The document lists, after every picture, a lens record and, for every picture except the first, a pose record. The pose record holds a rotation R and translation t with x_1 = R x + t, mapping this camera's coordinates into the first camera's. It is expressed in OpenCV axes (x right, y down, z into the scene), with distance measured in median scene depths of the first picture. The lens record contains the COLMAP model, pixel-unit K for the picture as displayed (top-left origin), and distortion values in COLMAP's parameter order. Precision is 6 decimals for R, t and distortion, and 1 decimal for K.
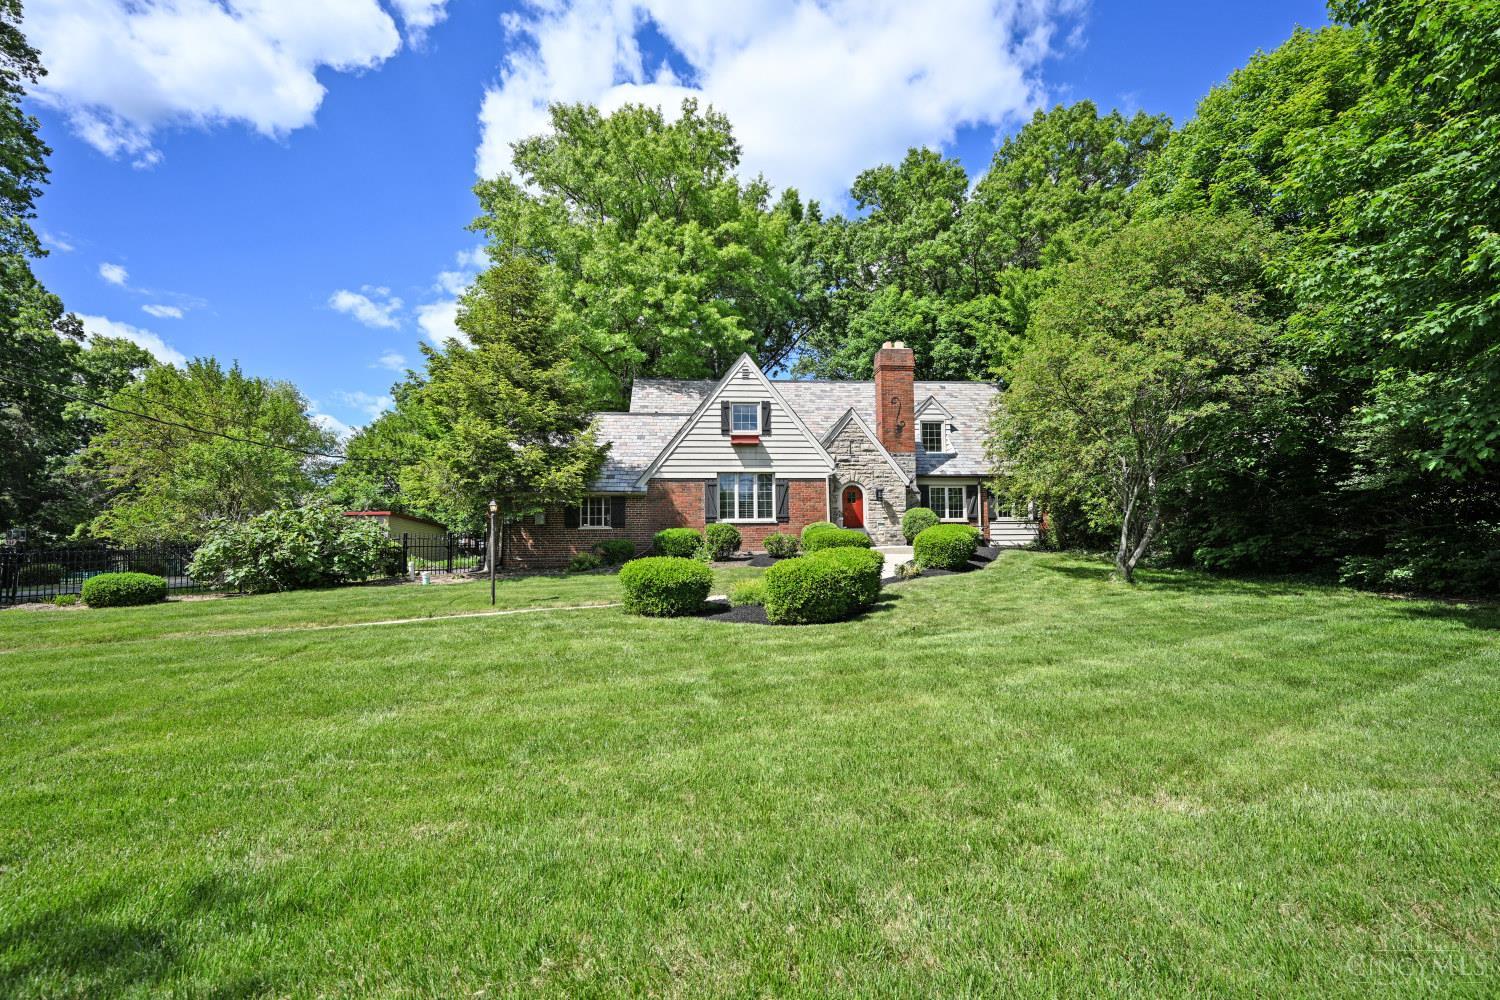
lens RADIAL K [[663.7, 0, 750.0], [0, 663.7, 500.0], [0, 0, 1]] dist [0.000144, 0.000017]
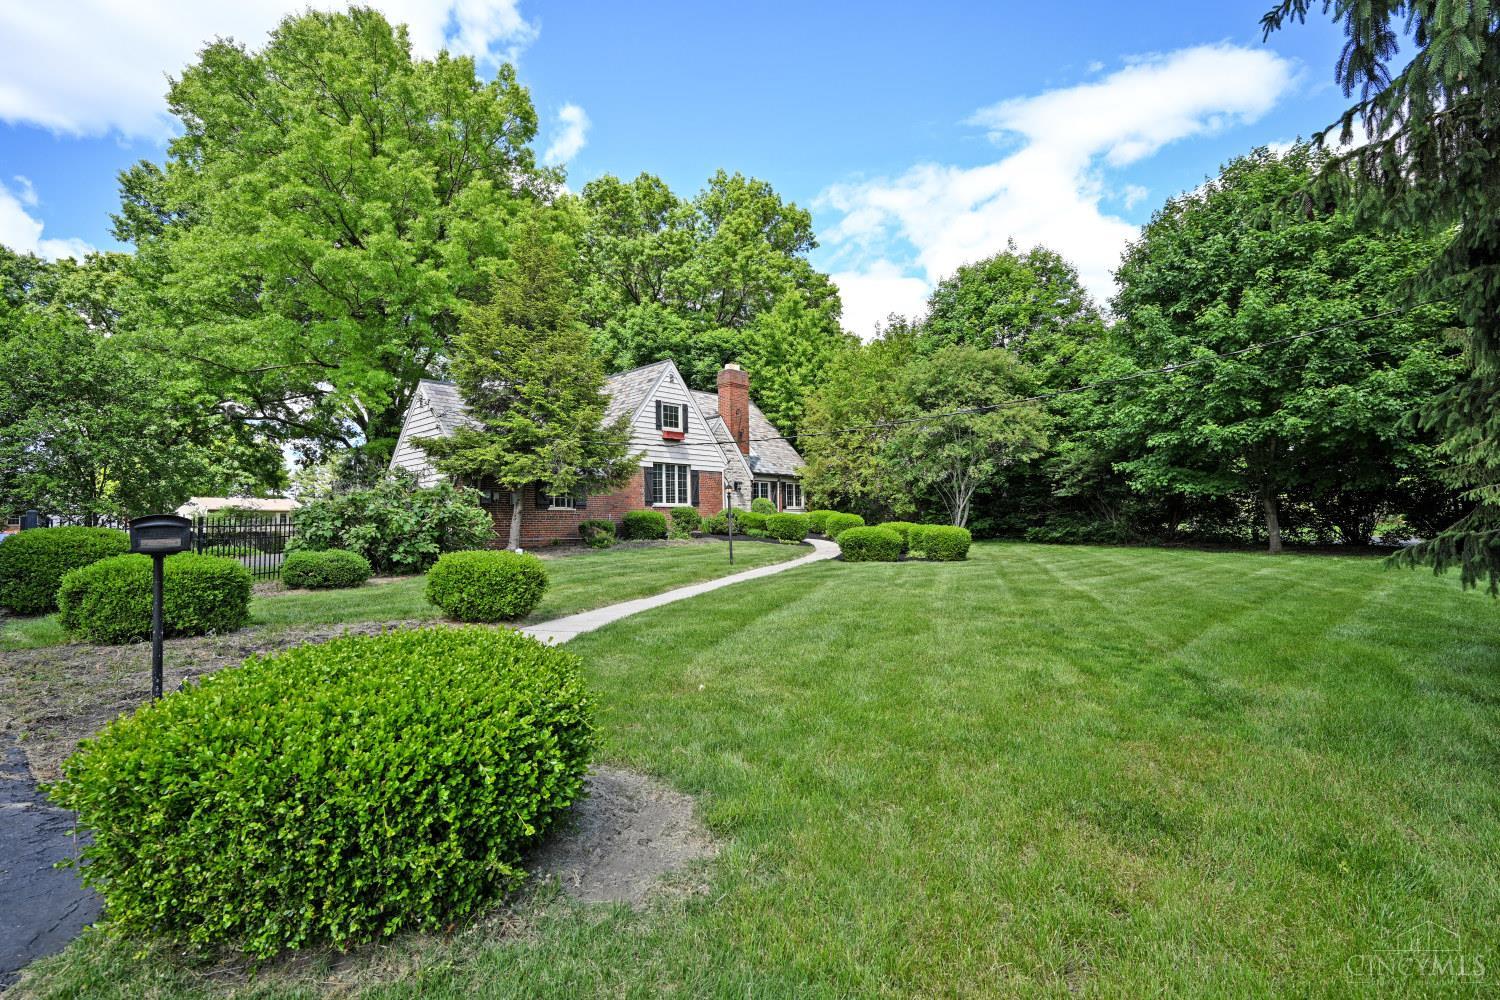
lens RADIAL K [[705.7, 0, 747.4], [0, 705.7, 505.4], [0, 0, 1]] dist [-0.000305, -0.000312]
pose [[0.747510, 0.018140, 0.664003, -0.677709], [-0.029524, 0.999546, 0.005931, 0.019040], [-0.663594, -0.024037, 0.747707, -0.013753]]
